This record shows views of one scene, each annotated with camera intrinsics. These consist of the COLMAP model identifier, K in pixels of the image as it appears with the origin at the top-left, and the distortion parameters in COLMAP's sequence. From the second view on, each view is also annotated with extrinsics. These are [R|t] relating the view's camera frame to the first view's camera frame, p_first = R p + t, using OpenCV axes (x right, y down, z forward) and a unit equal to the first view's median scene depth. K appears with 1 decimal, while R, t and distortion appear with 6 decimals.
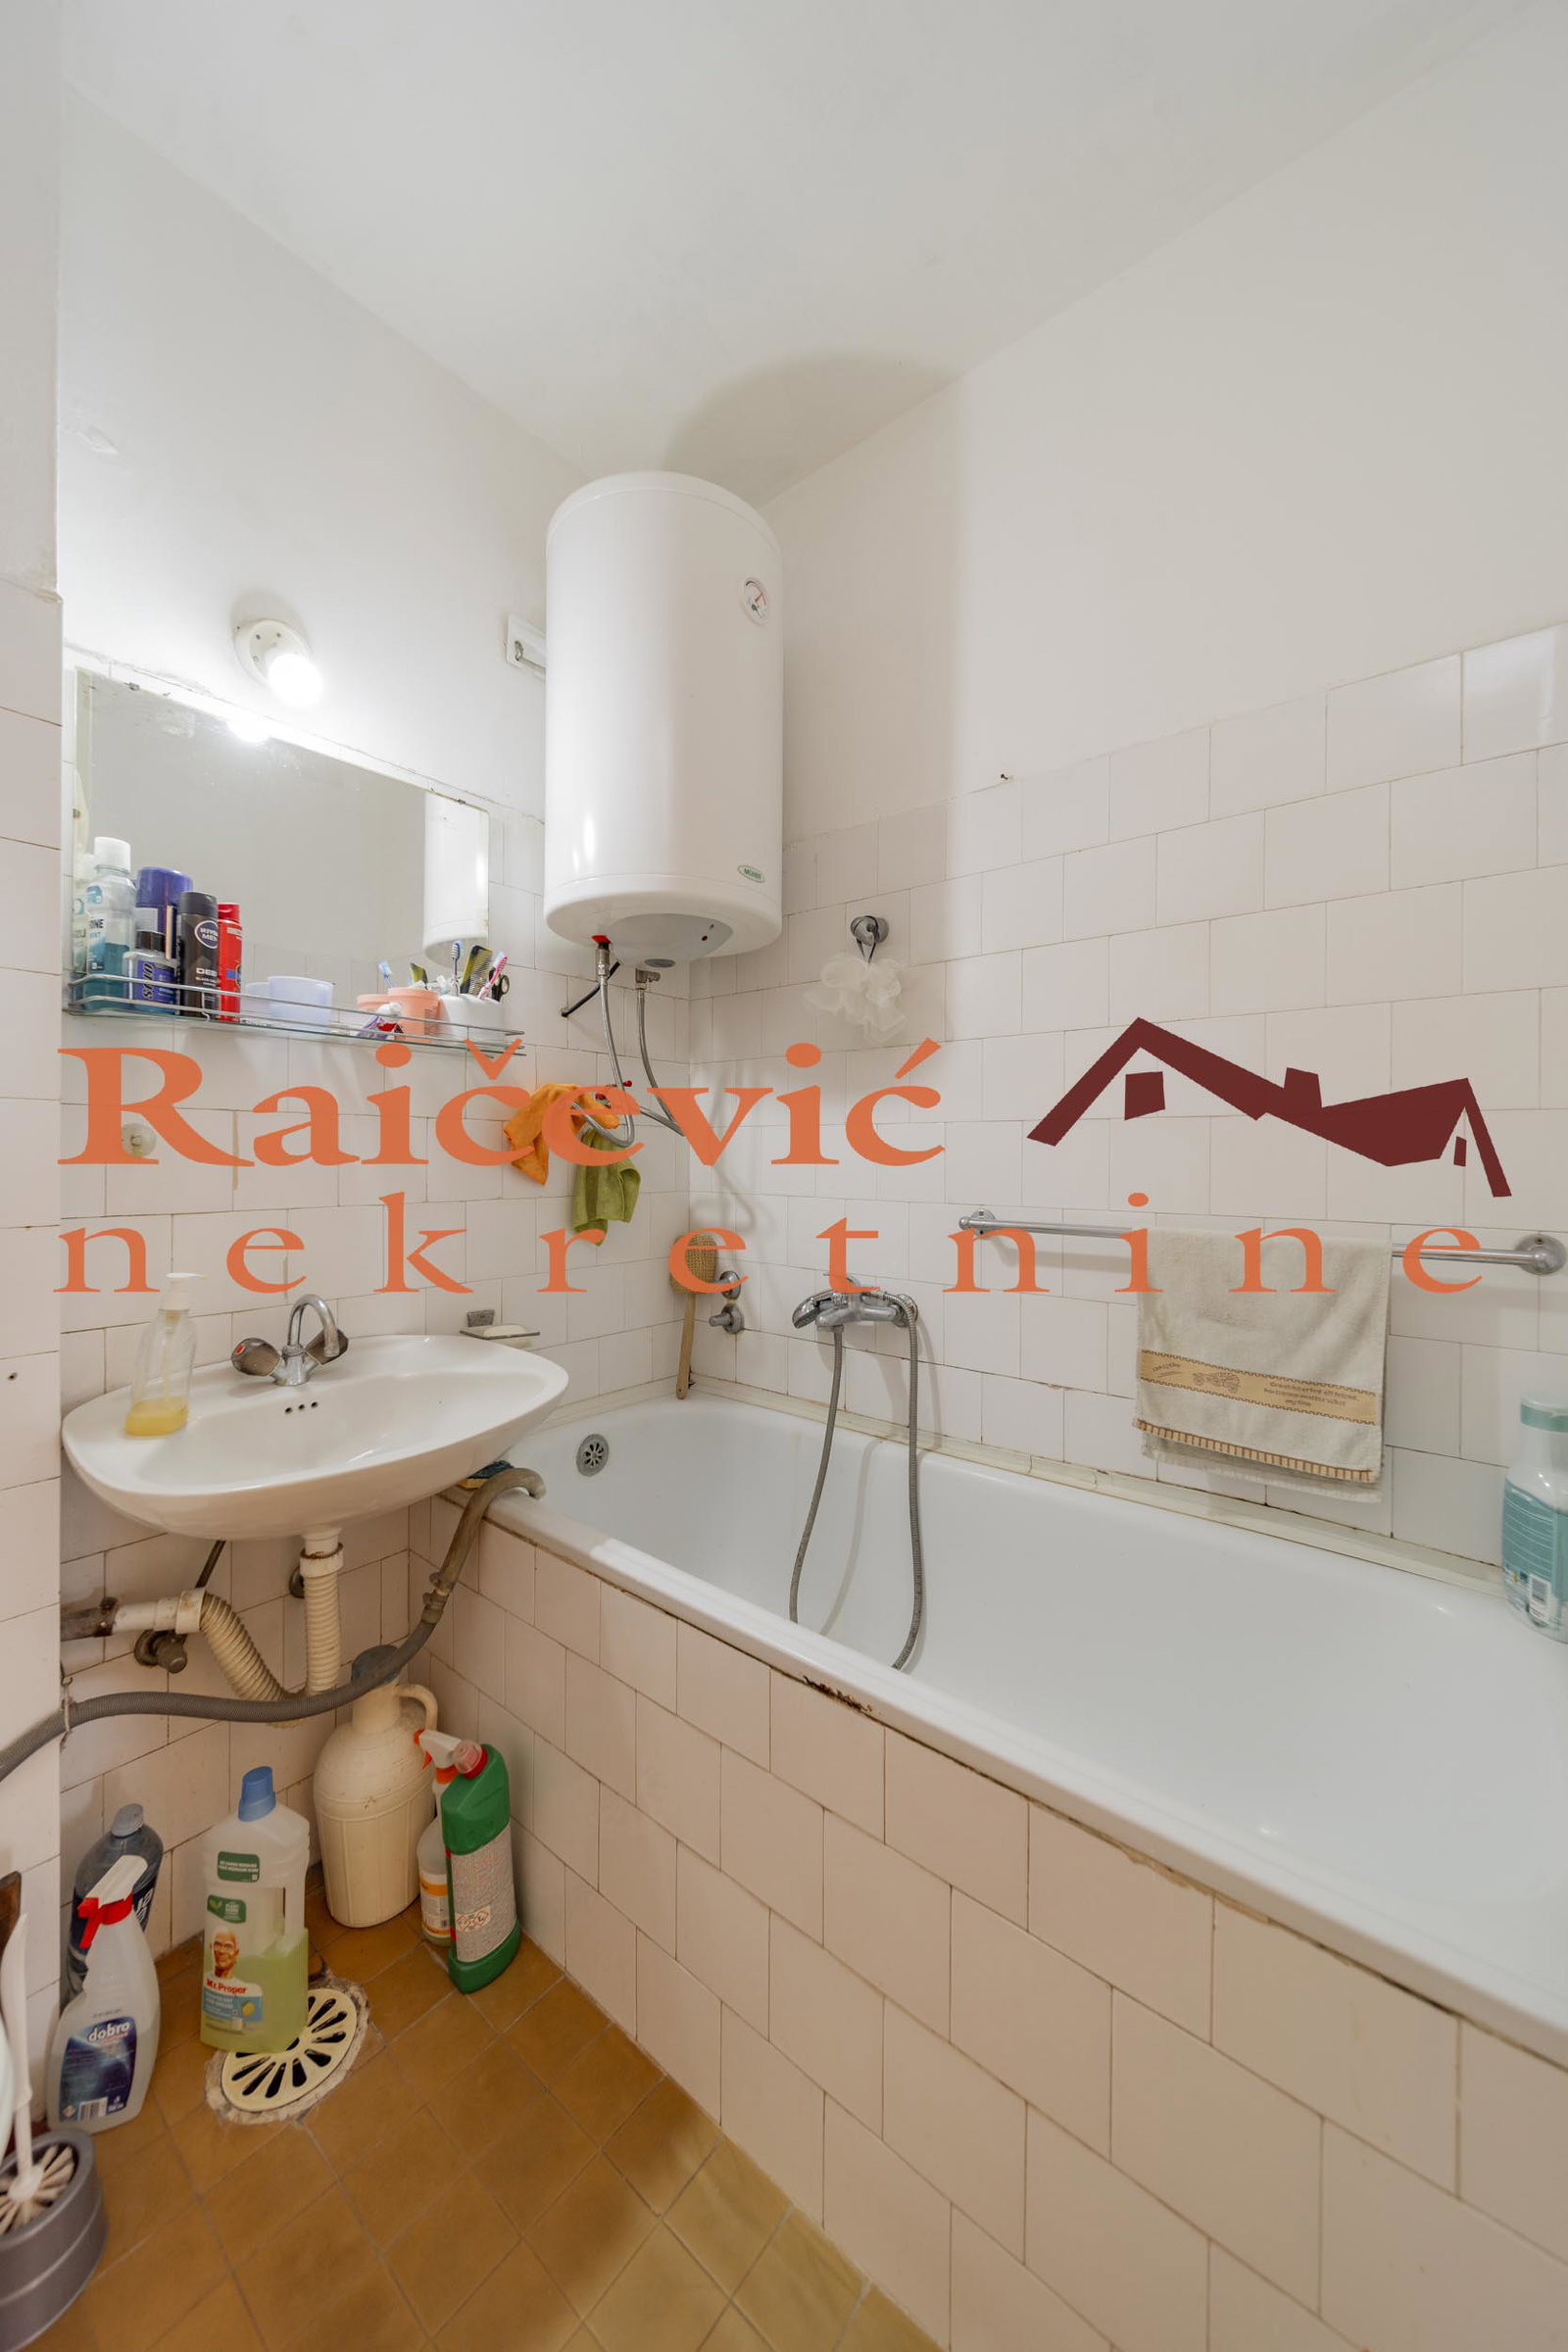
lens RADIAL K [[825.2, 0, 772.3], [0, 825.2, 1154.3], [0, 0, 1]] dist [0.000044, -0.000975]
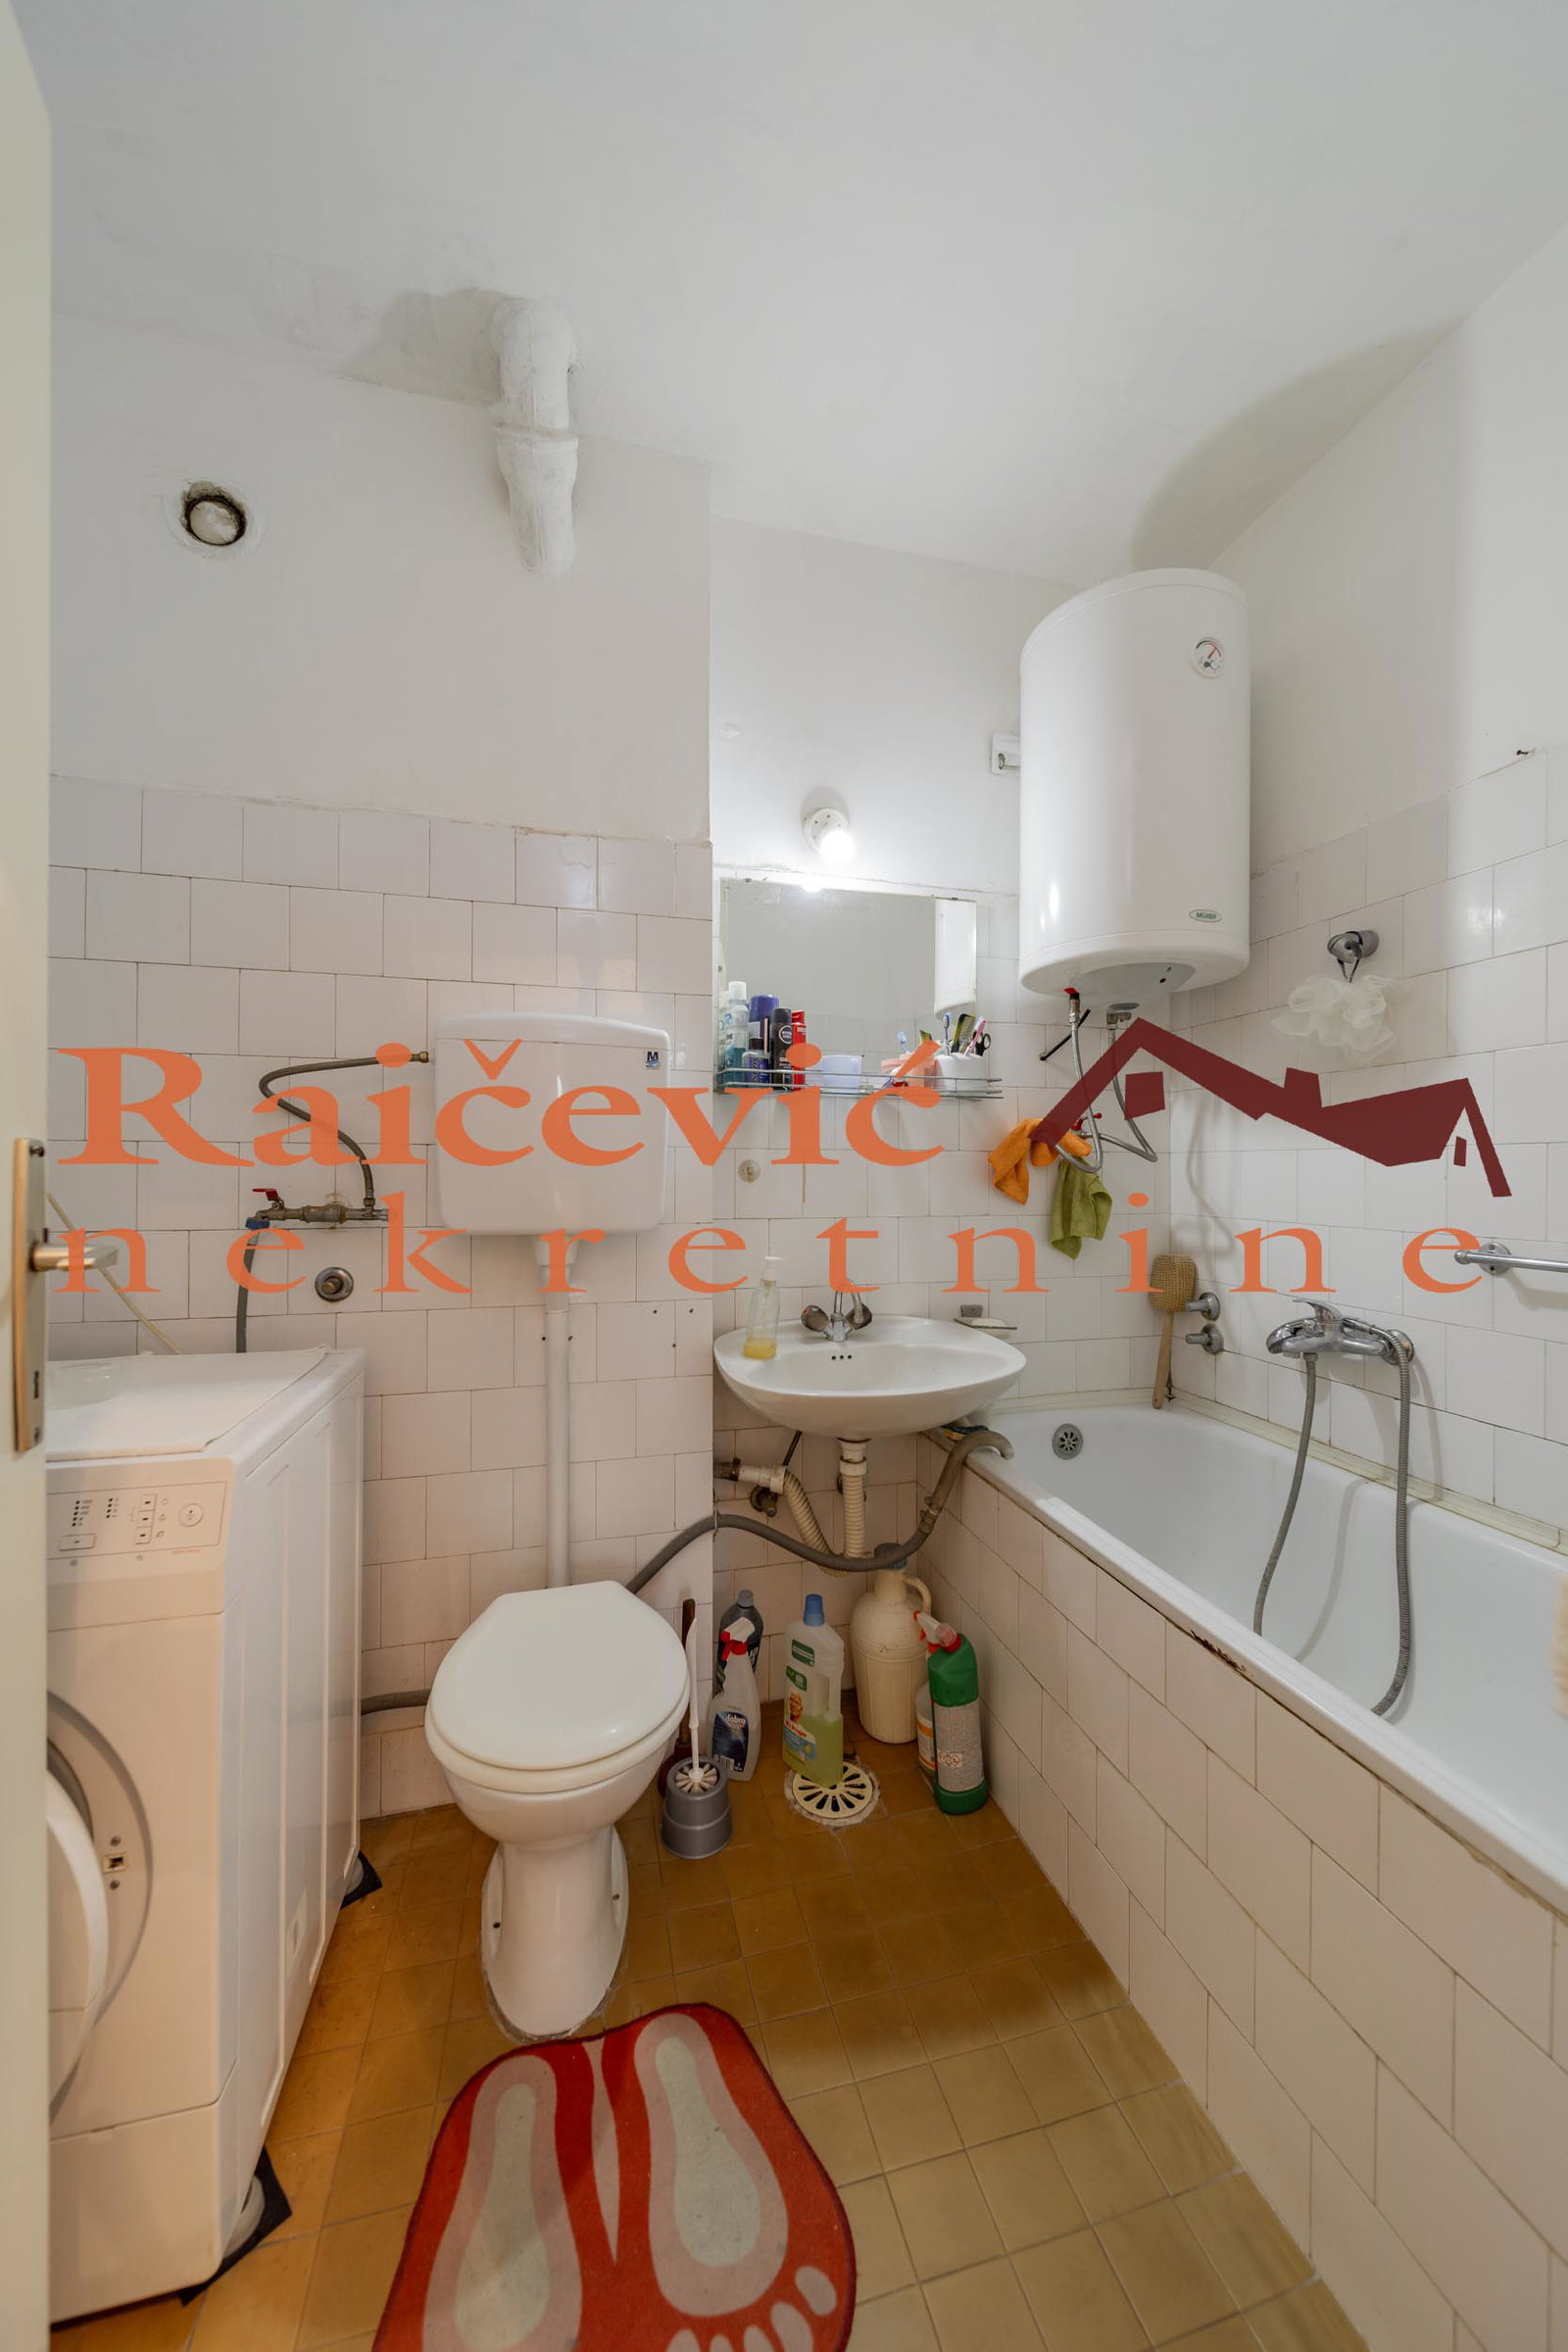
lens RADIAL K [[825.2, 0, 778.0], [0, 825.2, 1176.8], [0, 0, 1]] dist [0.000044, -0.000975]
pose [[0.800251, 0.001710, -0.599663, 0.197253], [0.001600, 0.999986, 0.004987, -0.012110], [0.599663, -0.004950, 0.800237, -0.207047]]
